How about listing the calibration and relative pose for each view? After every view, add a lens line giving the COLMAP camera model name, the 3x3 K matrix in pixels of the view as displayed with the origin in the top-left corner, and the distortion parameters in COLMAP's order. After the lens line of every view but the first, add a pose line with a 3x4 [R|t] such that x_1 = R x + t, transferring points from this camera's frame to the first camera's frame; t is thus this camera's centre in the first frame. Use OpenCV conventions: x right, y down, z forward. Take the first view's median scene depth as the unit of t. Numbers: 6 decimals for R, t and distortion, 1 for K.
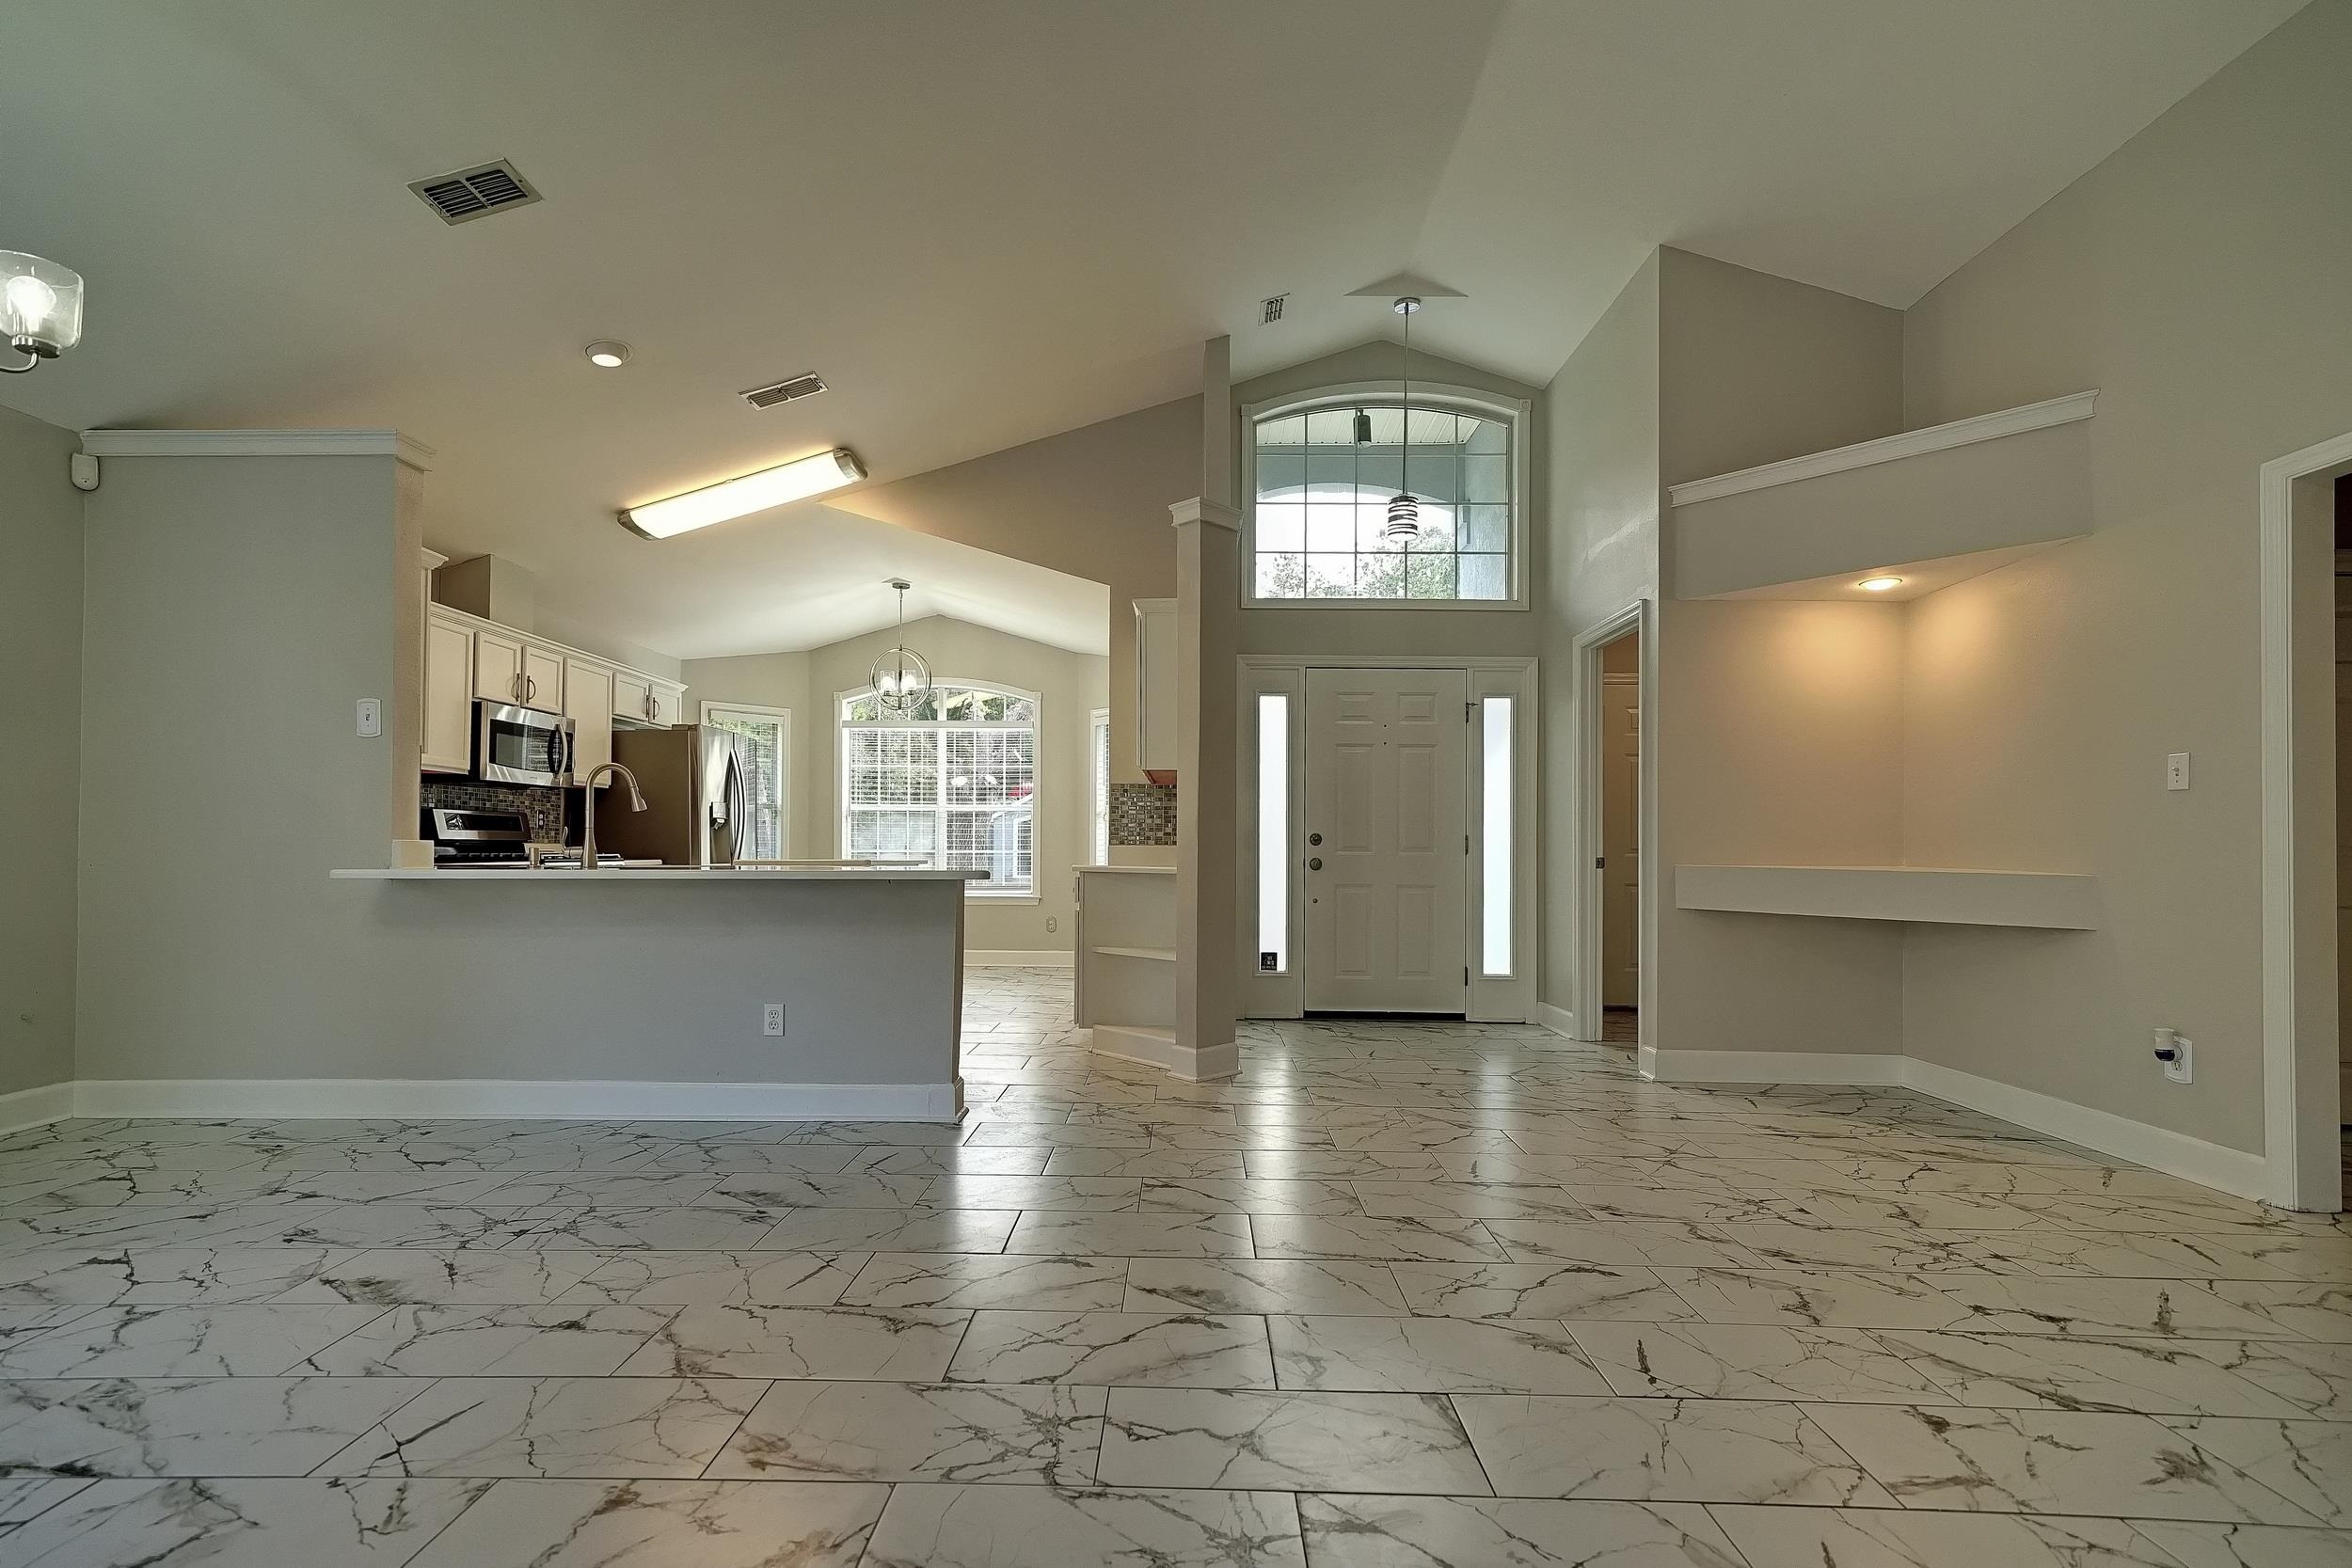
lens RADIAL K [[1069.7, 0, 1147.3], [0, 1069.7, 821.1], [0, 0, 1]] dist [0.012530, -0.000132]
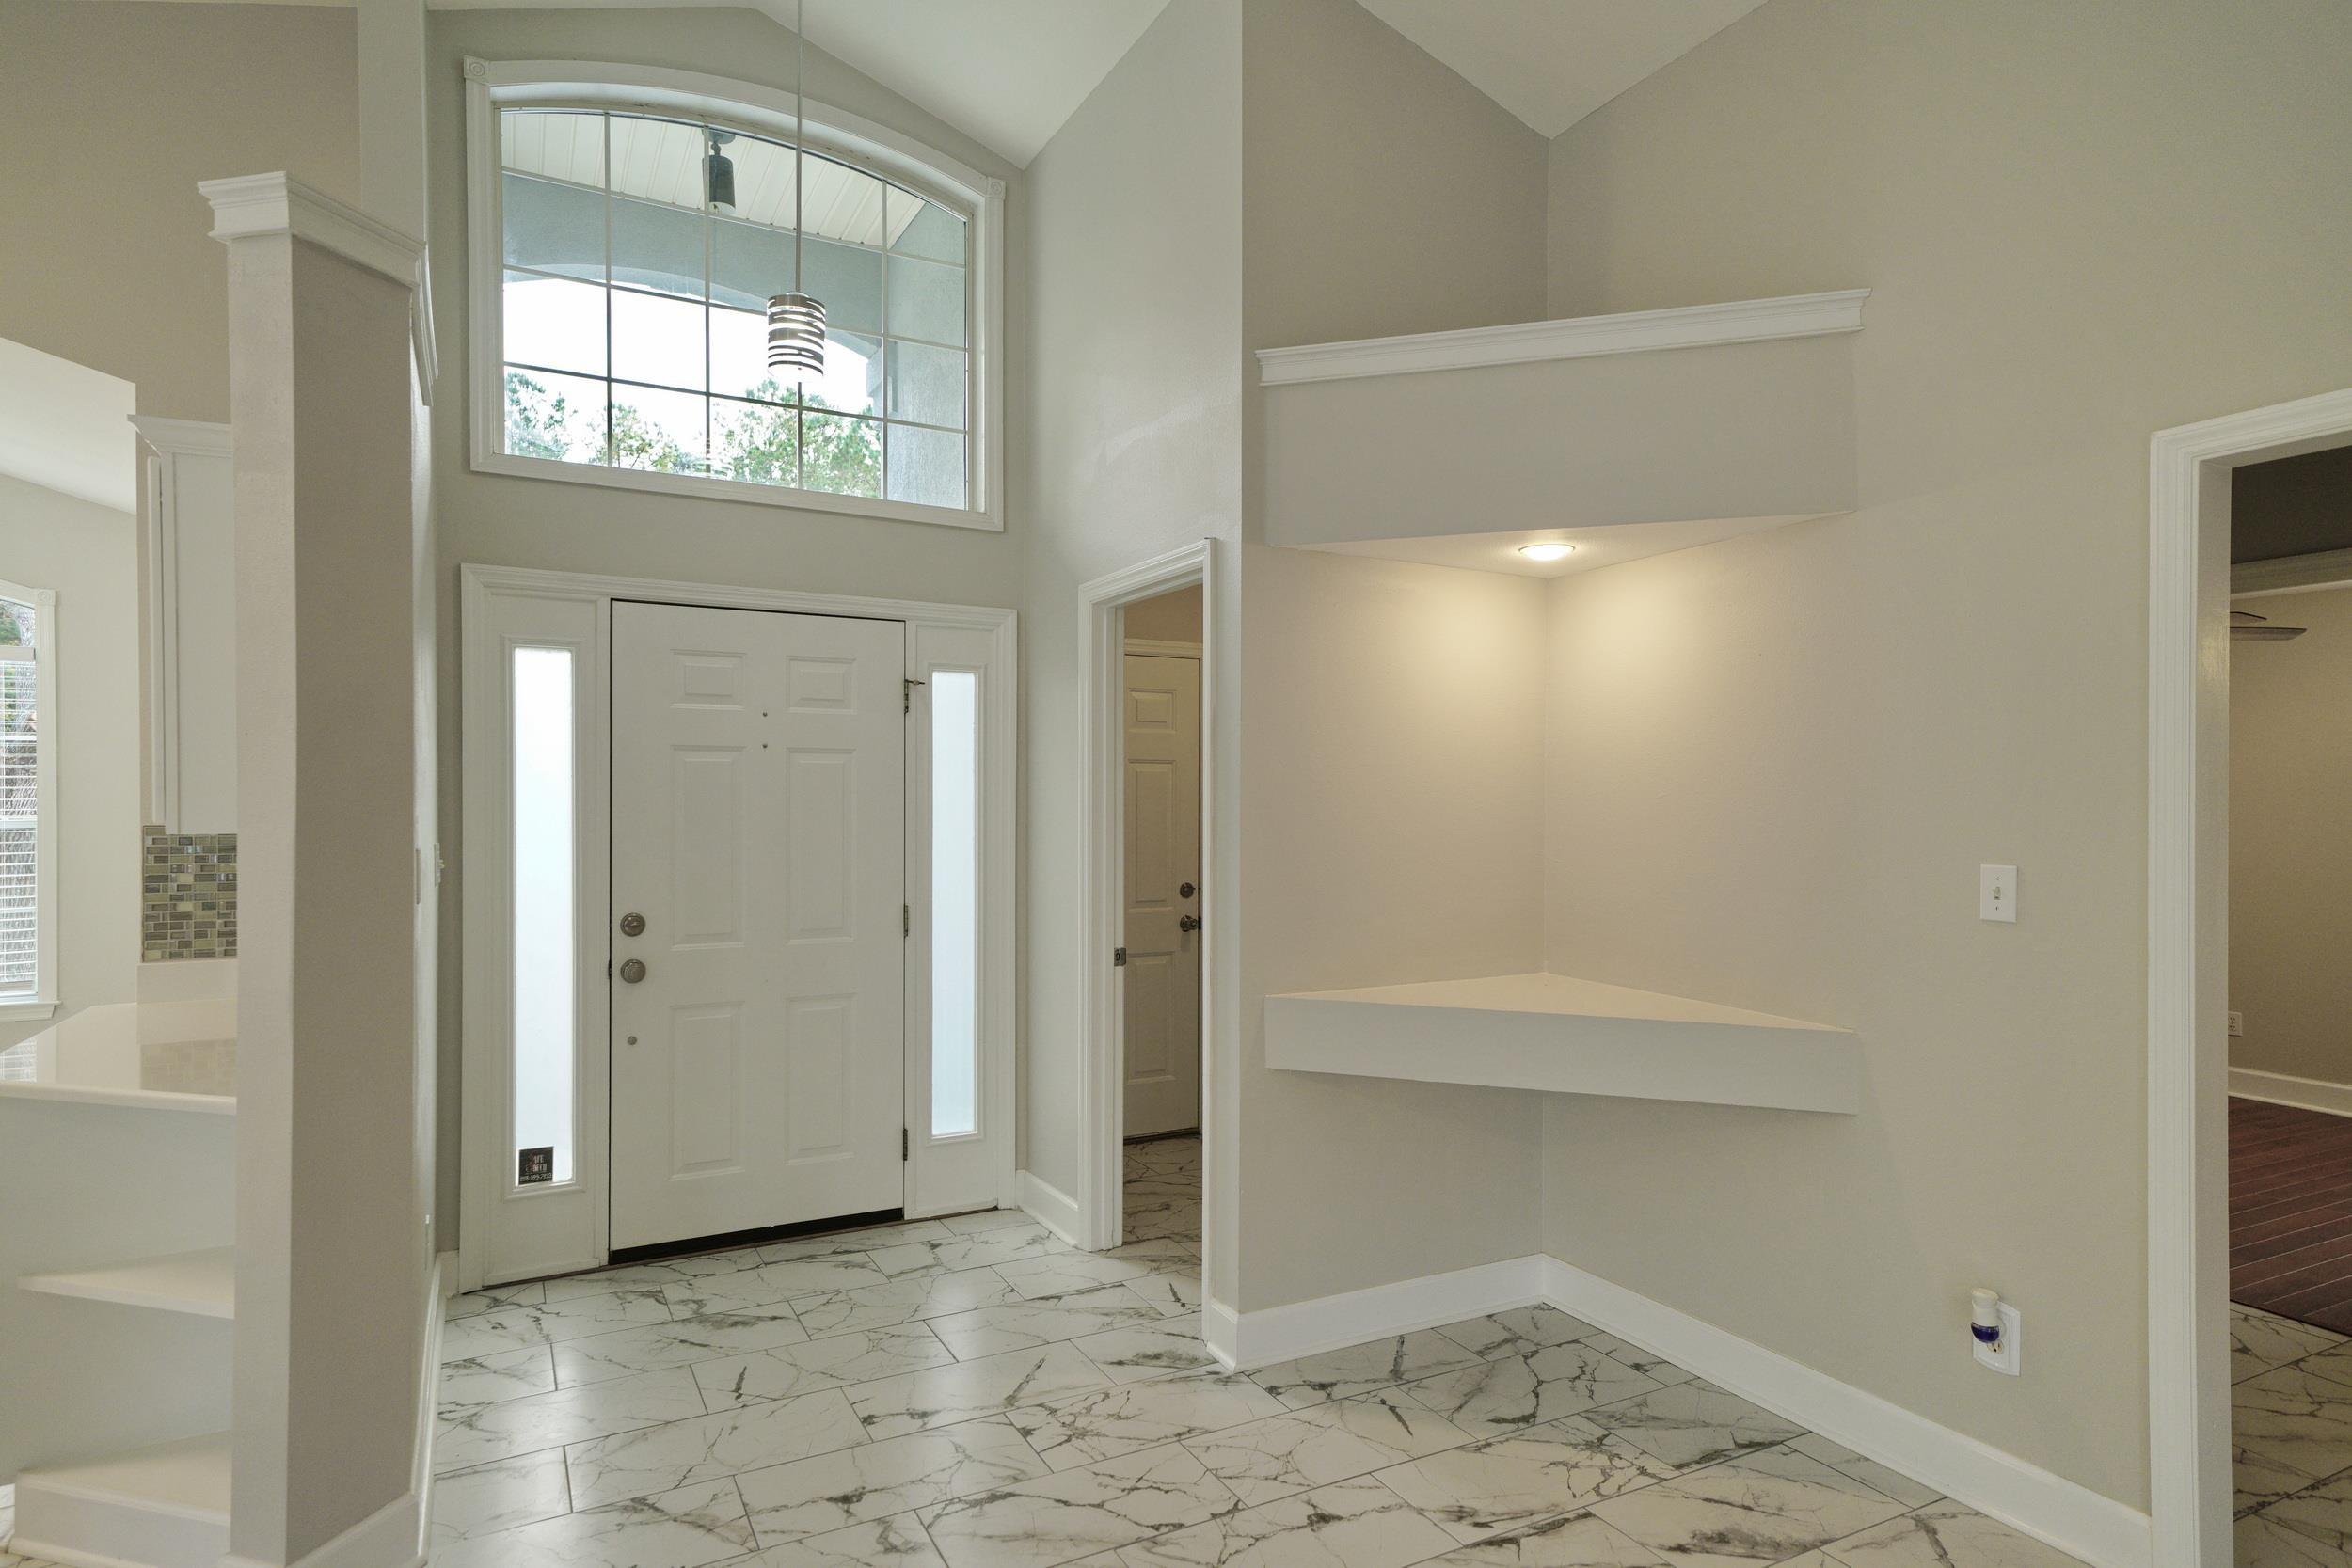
lens RADIAL K [[1281.2, 0, 1159.1], [0, 1281.2, 805.1], [0, 0, 1]] dist [0.019669, -0.000751]
pose [[0.869283, -0.012695, 0.494152, 0.090394], [-0.006471, 0.999292, 0.037055, -0.088697], [-0.494273, -0.035409, 0.868585, 0.408438]]
